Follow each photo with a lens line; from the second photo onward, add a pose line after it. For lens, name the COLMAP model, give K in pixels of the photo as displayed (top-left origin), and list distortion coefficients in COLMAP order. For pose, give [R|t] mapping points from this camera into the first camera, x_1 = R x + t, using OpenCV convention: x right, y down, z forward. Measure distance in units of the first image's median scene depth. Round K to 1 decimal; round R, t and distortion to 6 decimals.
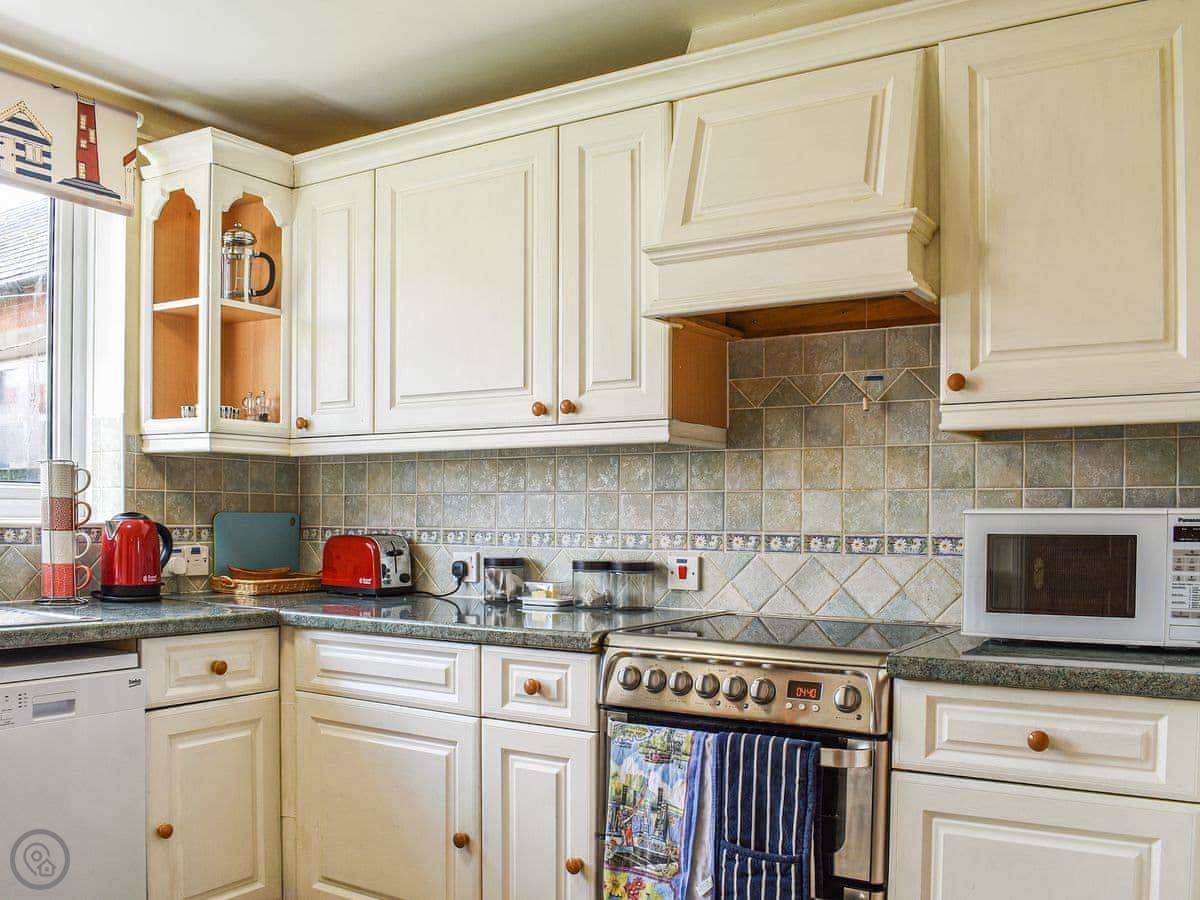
lens RADIAL K [[1060.0, 0, 605.2], [0, 1060.0, 458.1], [0, 0, 1]] dist [-0.080771, 0.006829]
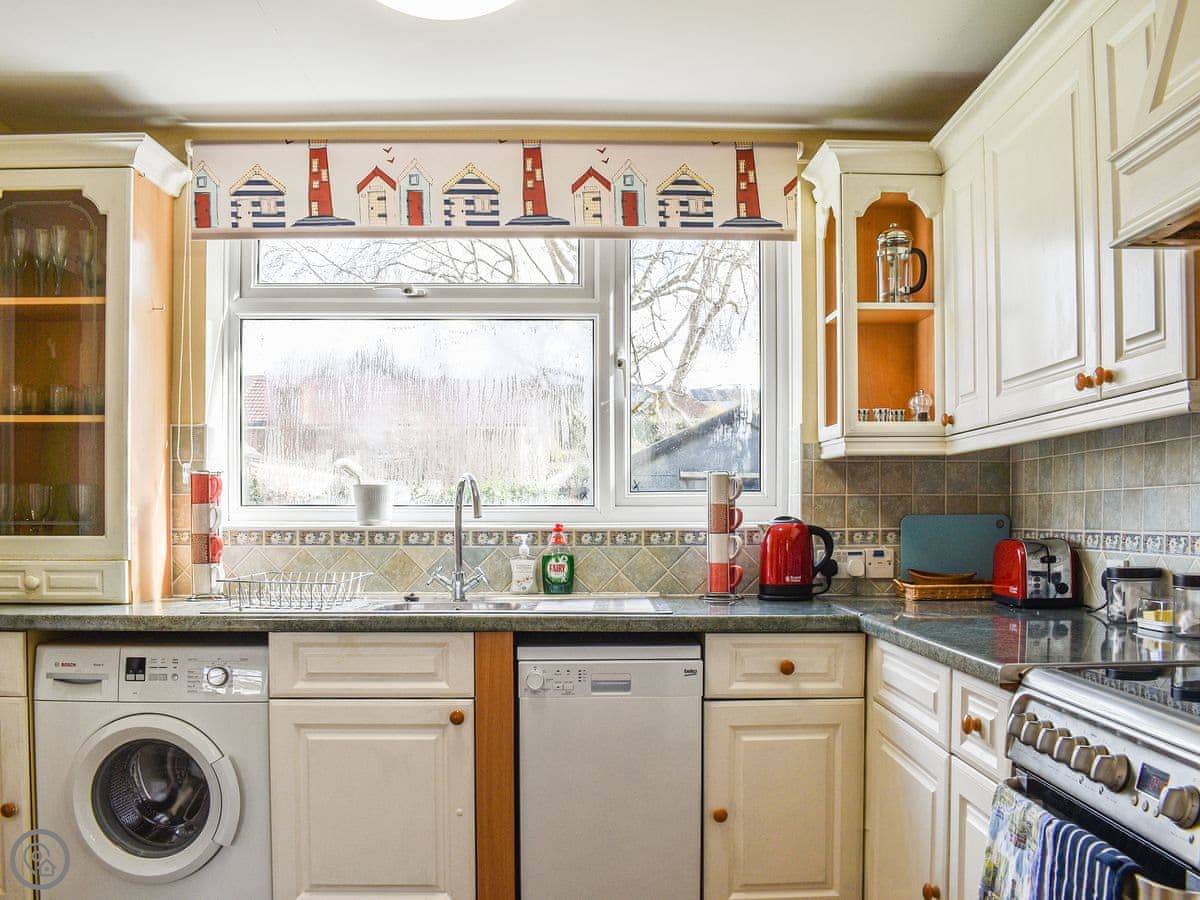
lens RADIAL K [[1060.0, 0, 603.6], [0, 1060.0, 442.1], [0, 0, 1]] dist [-0.080771, 0.006829]
pose [[0.576367, -0.063566, -0.814715, 0.321954], [0.049722, 0.997851, -0.042679, 0.012692], [0.815677, -0.015911, 0.578289, 0.219049]]
